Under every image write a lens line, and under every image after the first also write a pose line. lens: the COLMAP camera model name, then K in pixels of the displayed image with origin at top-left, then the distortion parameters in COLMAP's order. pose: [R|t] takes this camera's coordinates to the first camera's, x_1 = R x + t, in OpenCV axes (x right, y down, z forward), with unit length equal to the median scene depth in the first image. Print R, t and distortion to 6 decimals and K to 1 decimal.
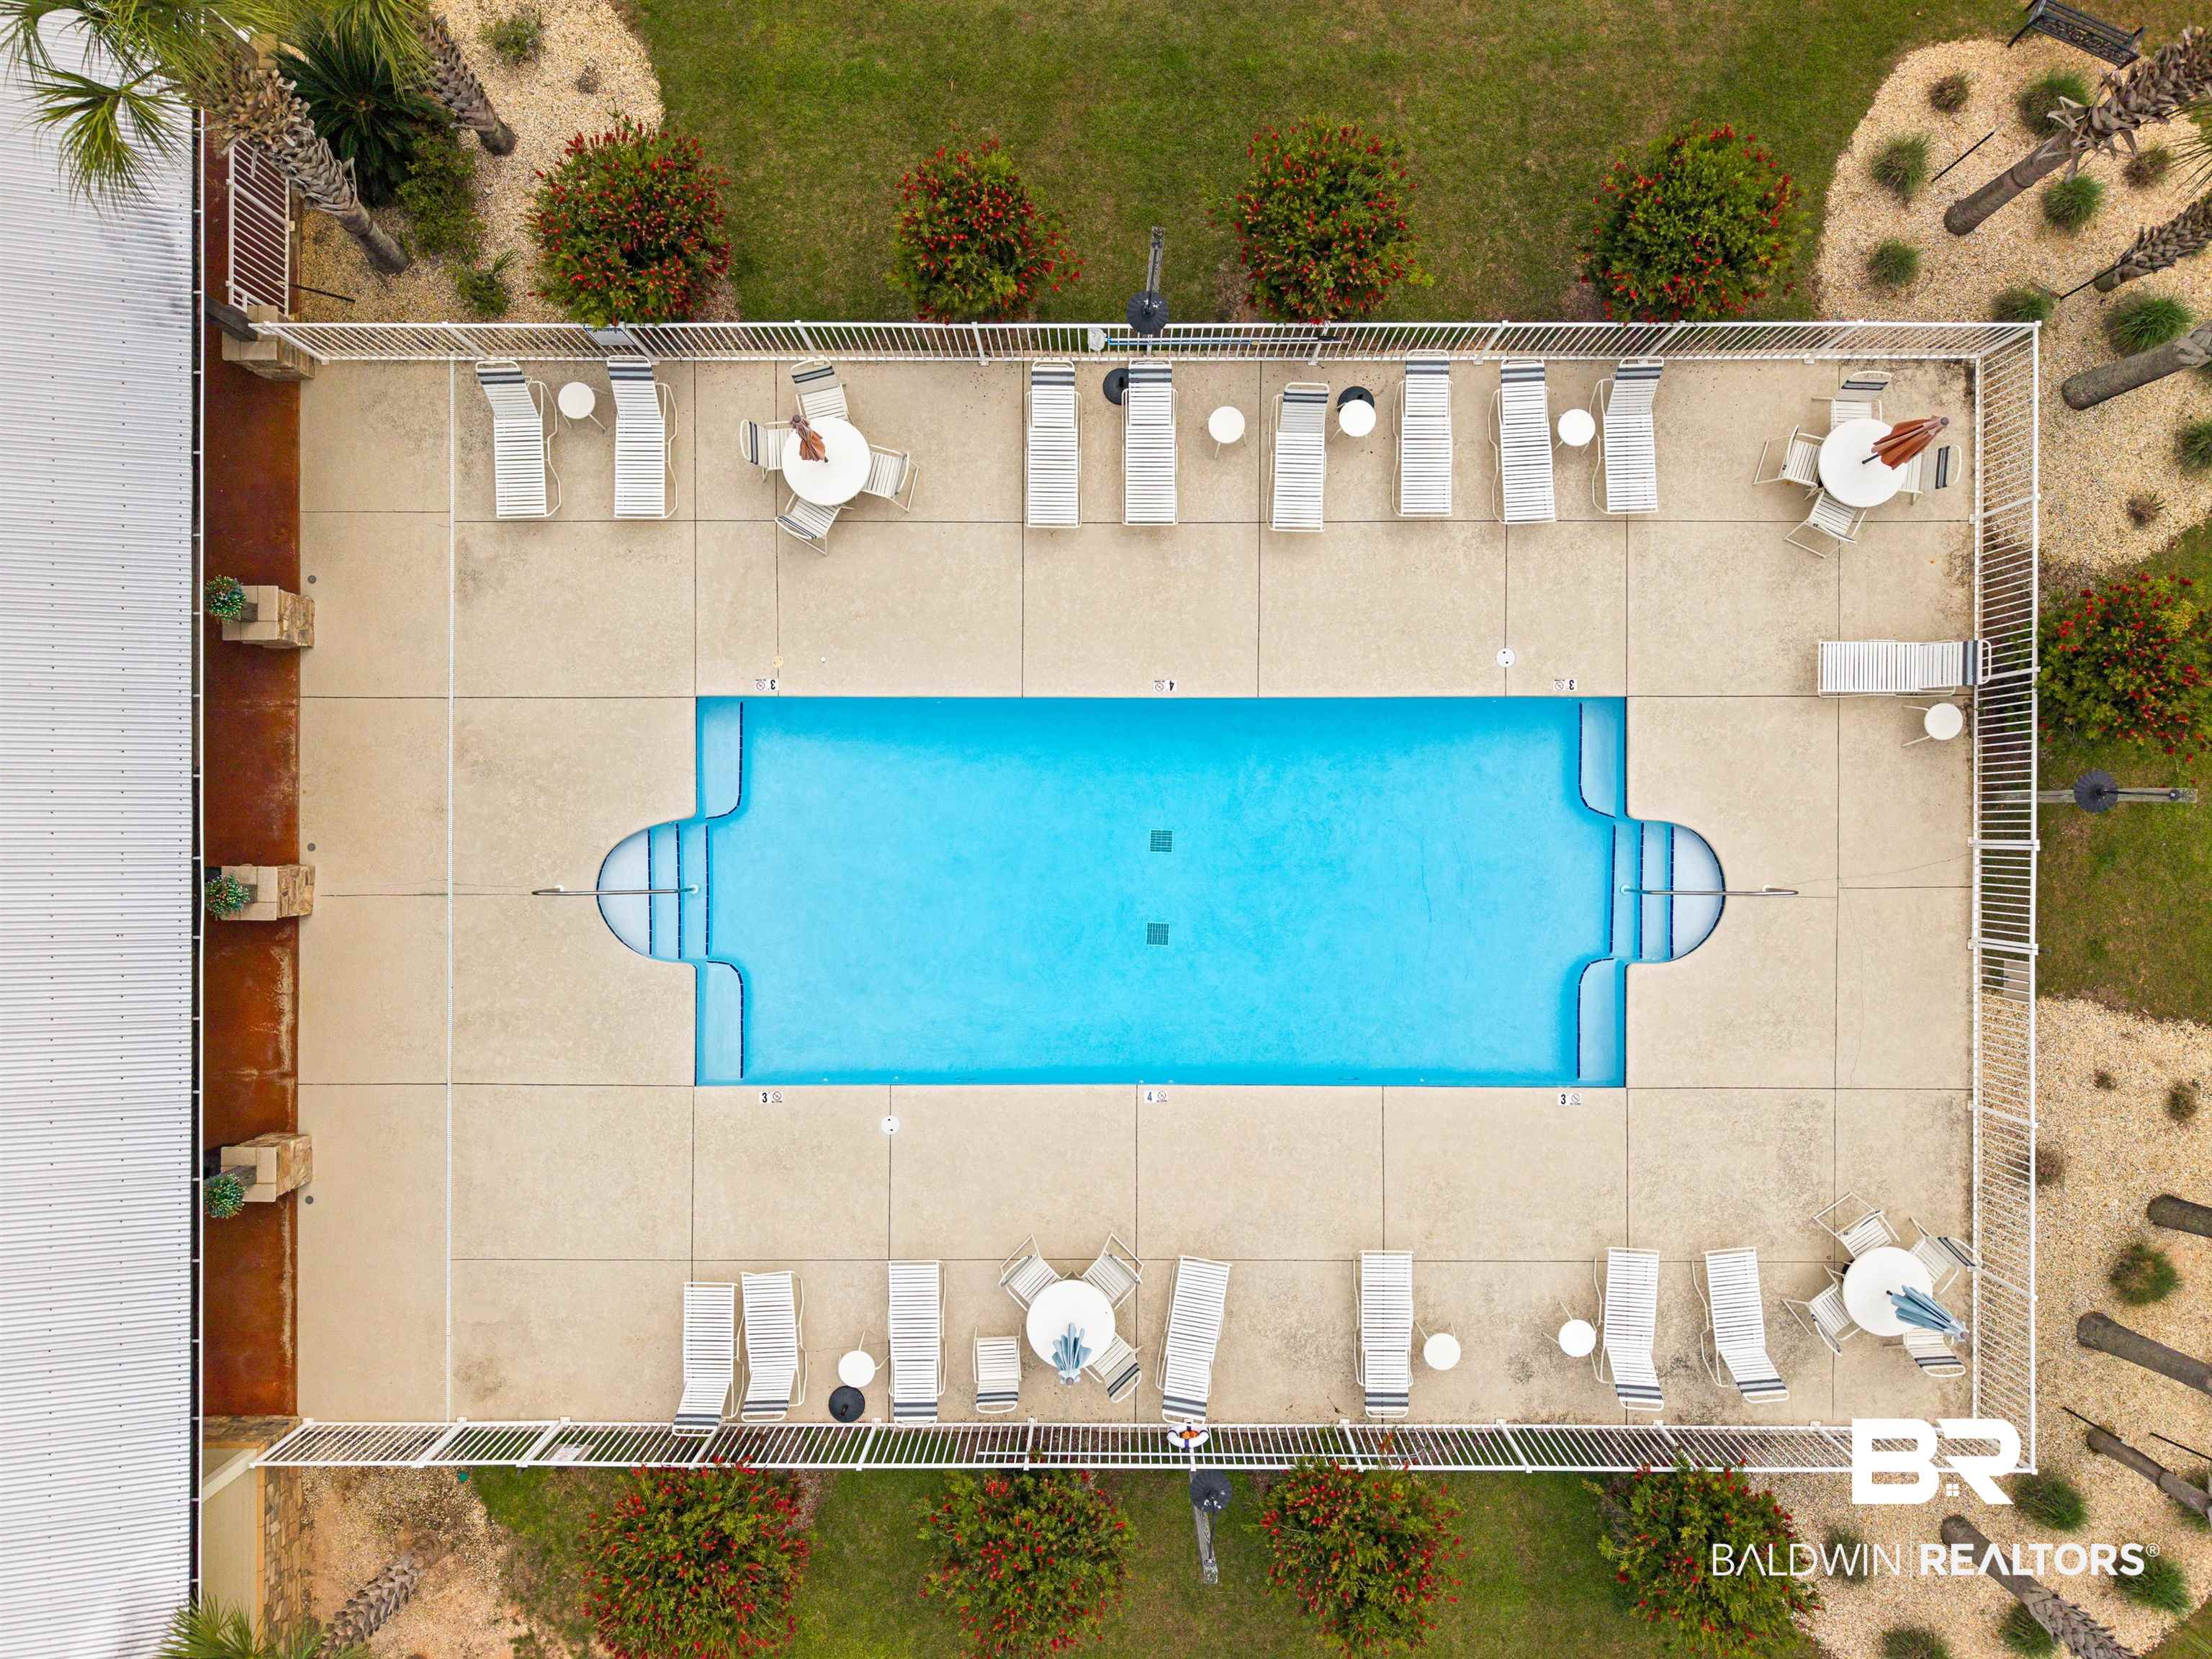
lens RADIAL K [[1497.9, 0, 1106.0], [0, 1497.9, 829.5], [0, 0, 1]] dist [-0.000606, -0.001183]
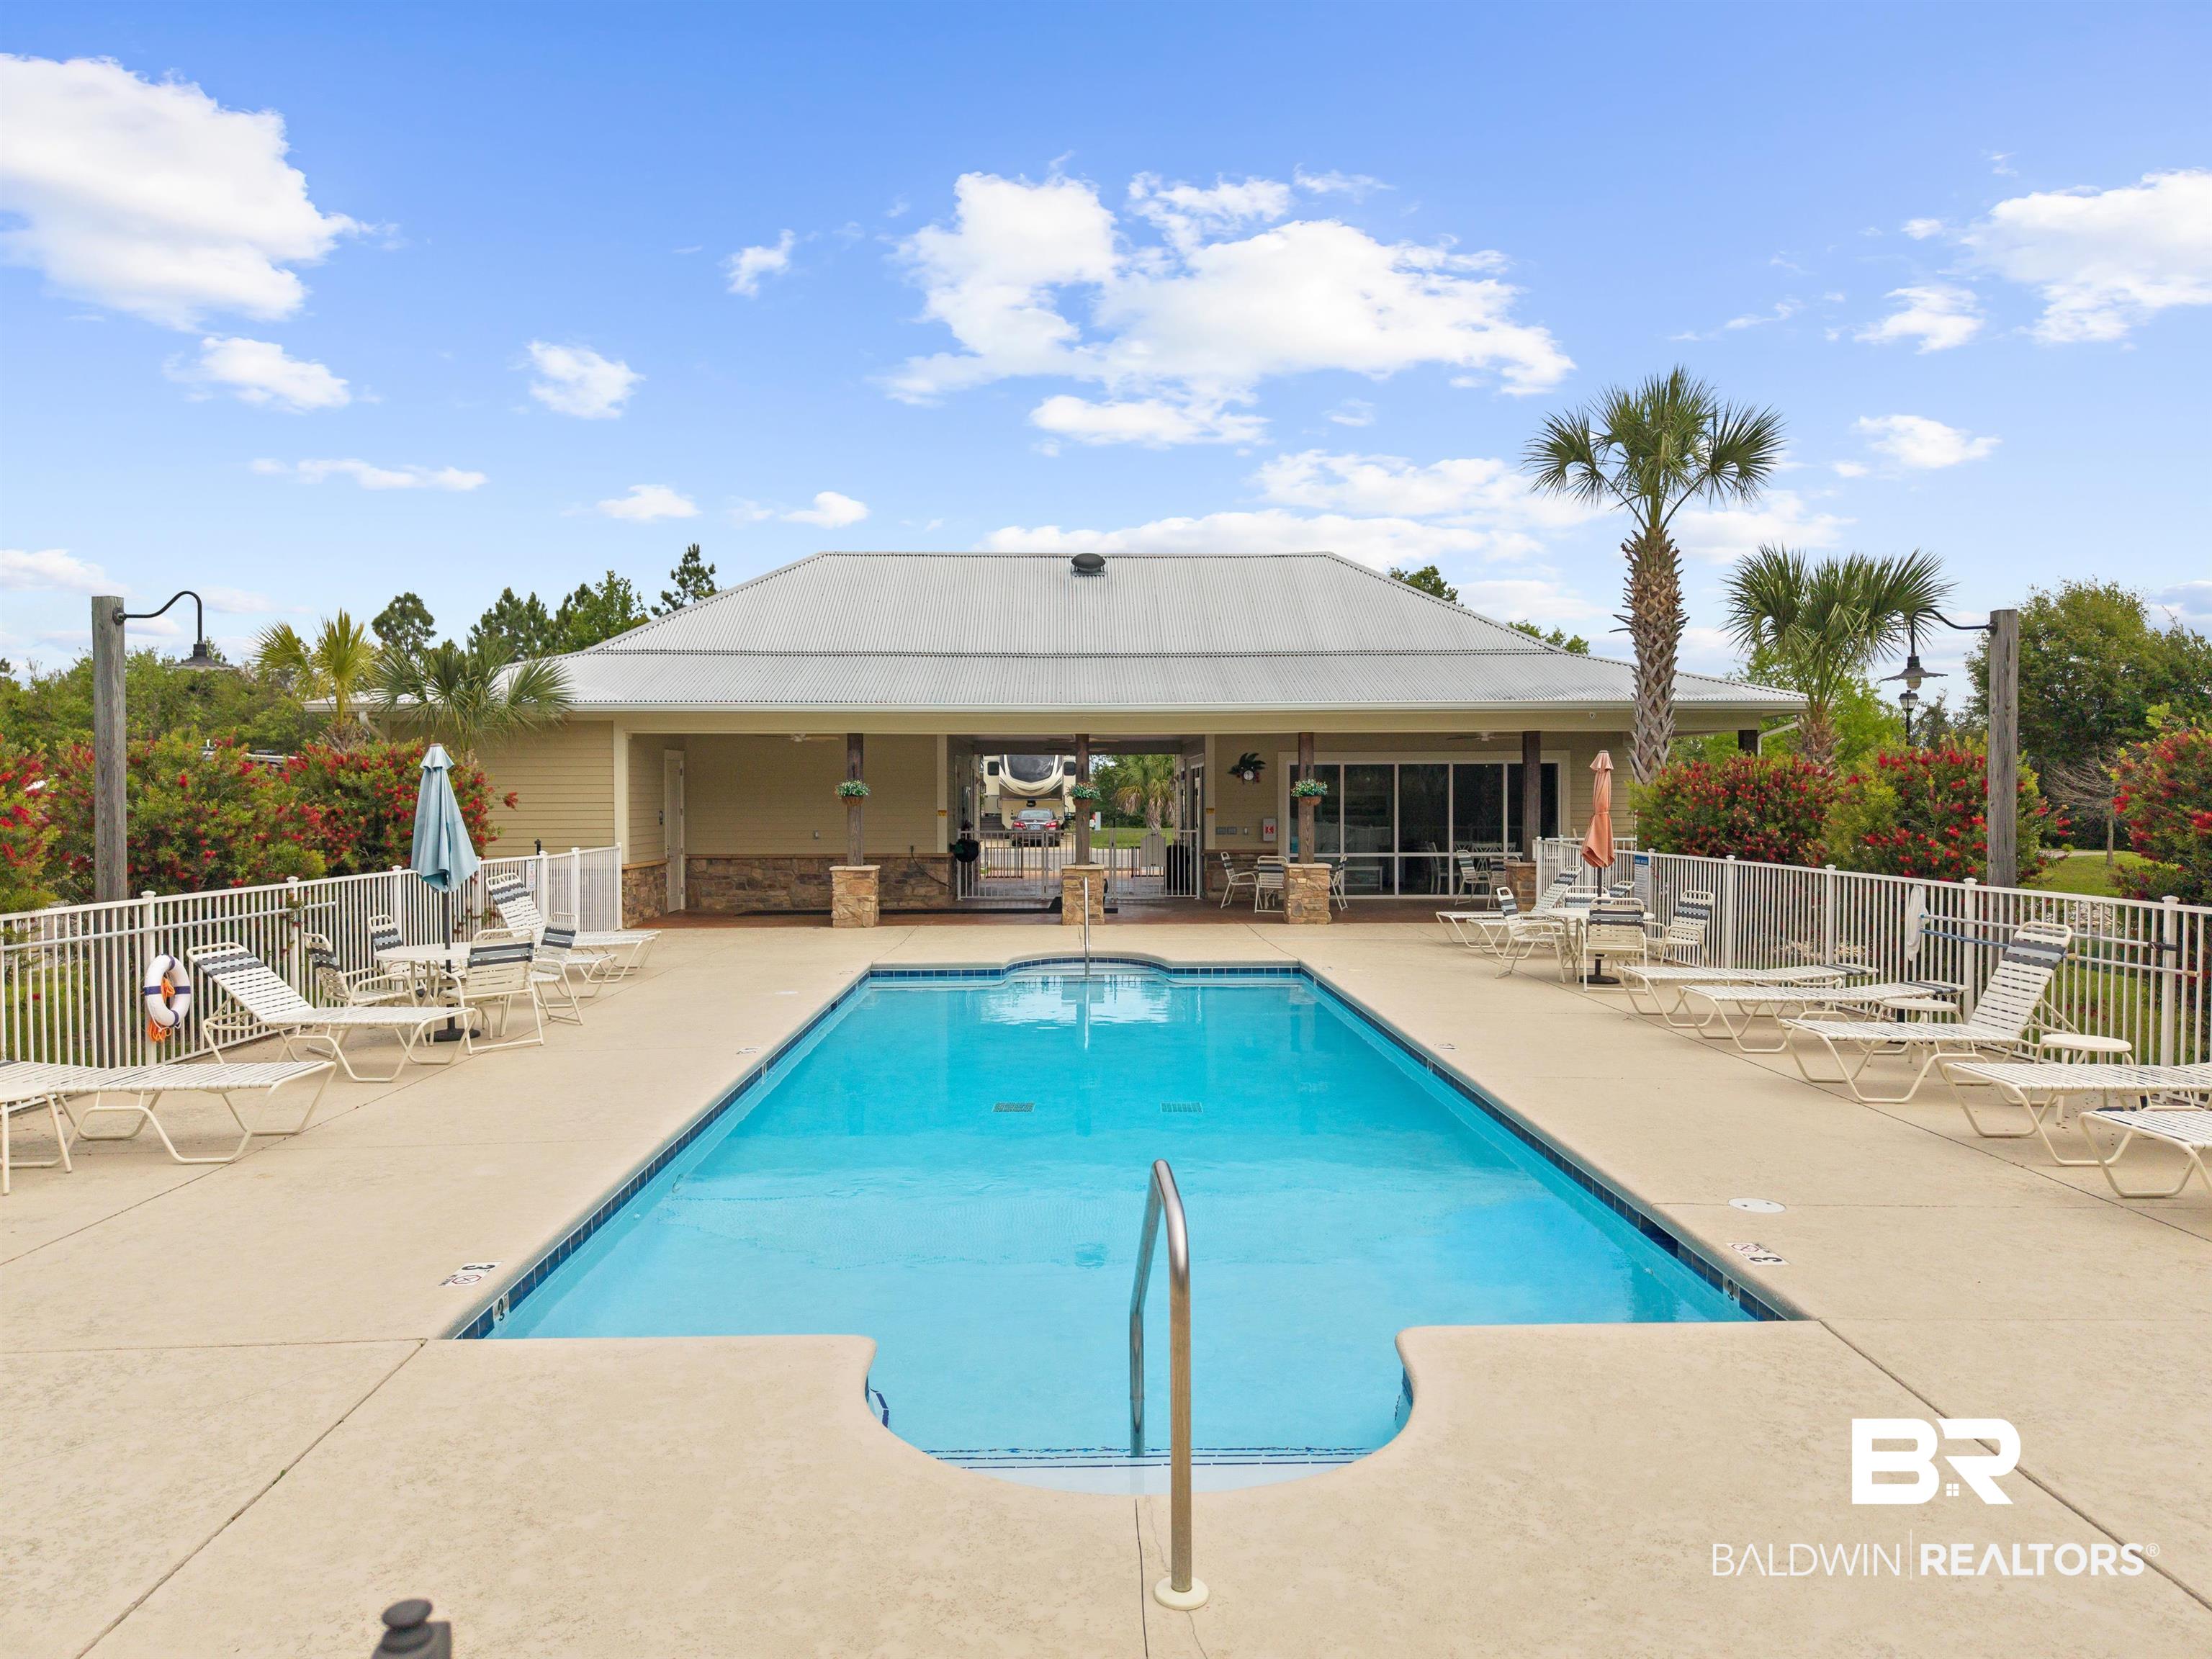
lens RADIAL K [[1497.9, 0, 1106.0], [0, 1497.9, 829.5], [0, 0, 1]] dist [-0.000606, -0.001183]
pose [[0.028939, 0.044643, -0.998584, 0.612135], [-0.999579, -0.000966, -0.029011, 0.053842], [-0.002260, 0.999003, 0.044596, 0.906703]]
